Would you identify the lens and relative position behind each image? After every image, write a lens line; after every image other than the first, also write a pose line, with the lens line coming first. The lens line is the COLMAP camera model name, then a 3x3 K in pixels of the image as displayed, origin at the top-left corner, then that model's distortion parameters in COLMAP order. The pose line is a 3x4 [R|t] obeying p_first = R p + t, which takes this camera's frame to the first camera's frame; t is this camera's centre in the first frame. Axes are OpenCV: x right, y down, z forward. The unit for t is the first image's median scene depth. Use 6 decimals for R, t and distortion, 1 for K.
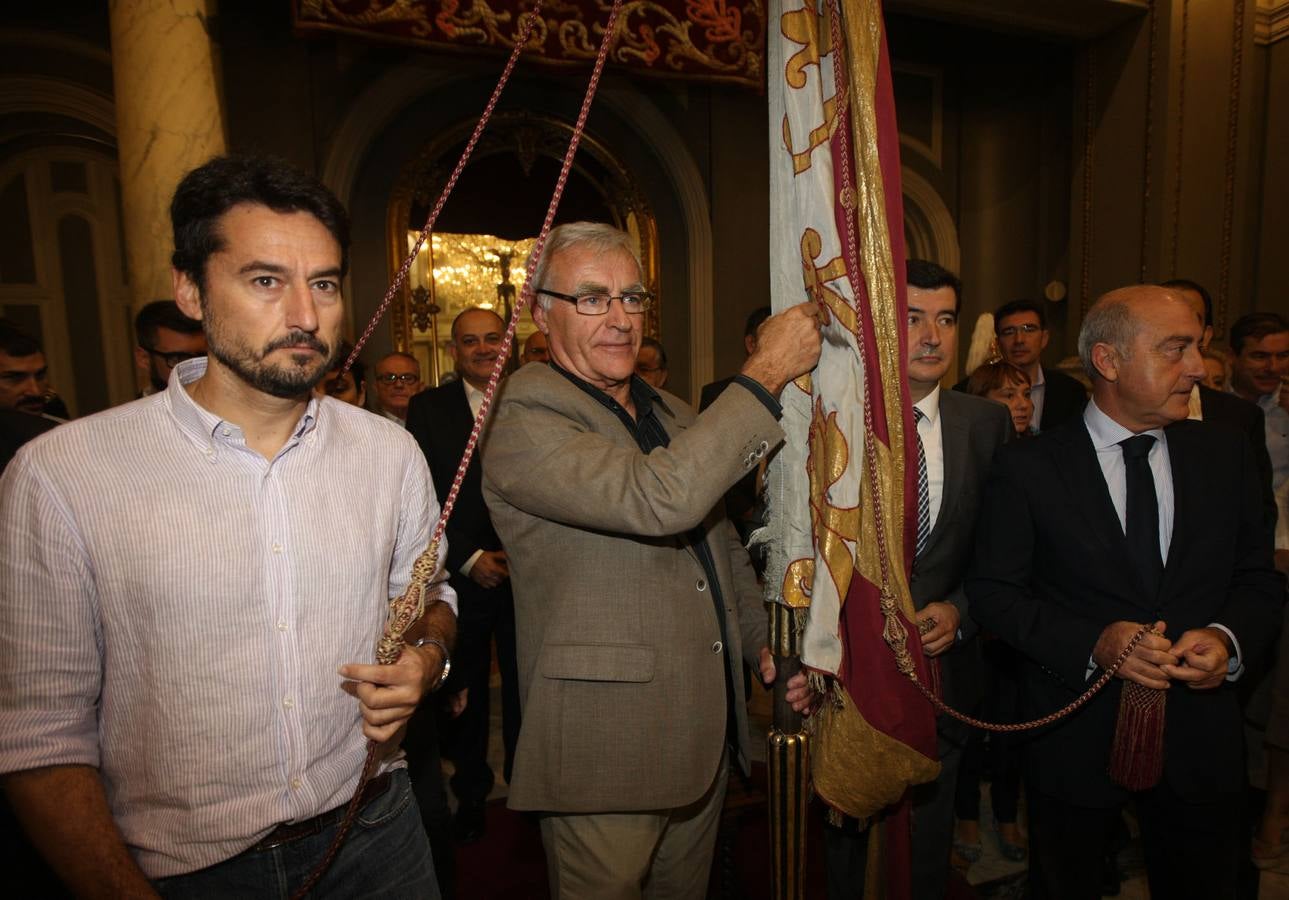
lens RADIAL K [[729.9, 0, 719.9], [0, 729.9, 477.4], [0, 0, 1]] dist [-0.049031, 0.020594]
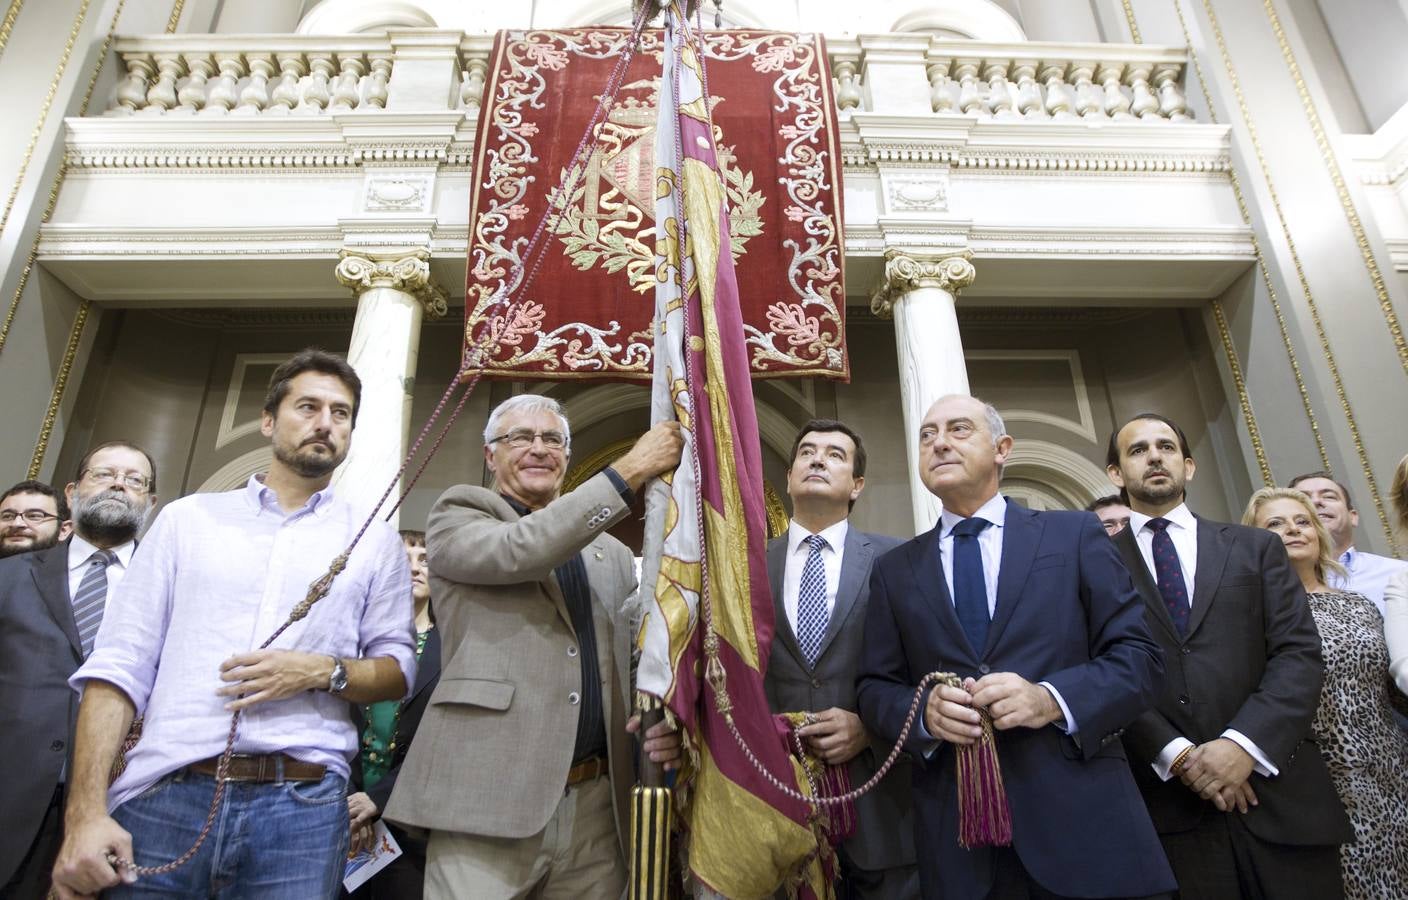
lens RADIAL K [[872.6, 0, 717.1], [0, 872.6, 441.2], [0, 0, 1]] dist [-0.052574, 0.031174]
pose [[0.958088, -0.118580, -0.260779, 0.222515], [-0.022515, 0.876325, -0.481193, 0.199967], [0.285587, 0.466897, 0.836927, -0.121738]]
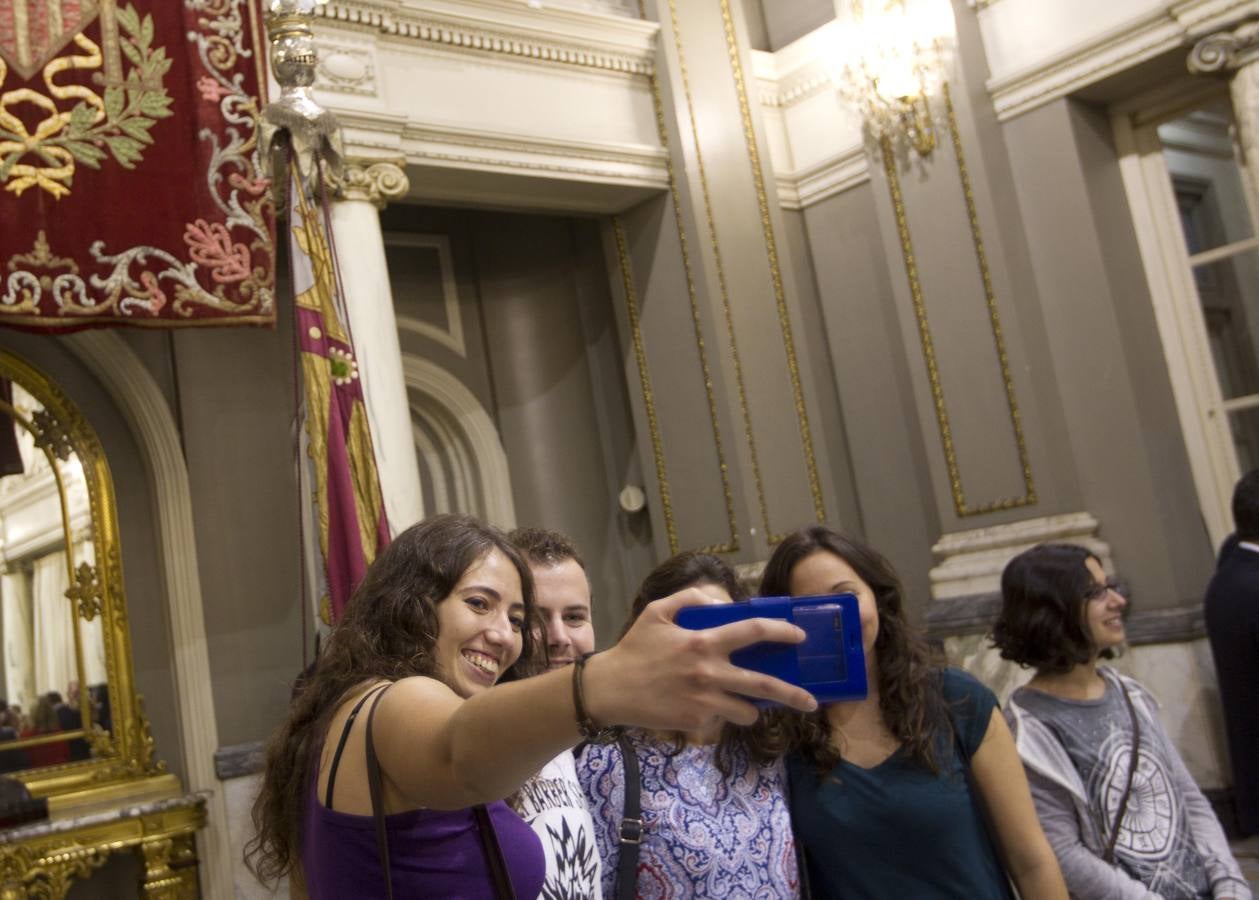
lens RADIAL K [[1441.9, 0, 489.1], [0, 1441.9, 415.3], [0, 0, 1]] dist [0.004184, 0.000000]
pose [[0.944875, -0.079223, 0.317704, -0.285202], [0.168105, 0.950022, -0.263058, 0.073051], [-0.280985, 0.301964, 0.910969, -0.681175]]
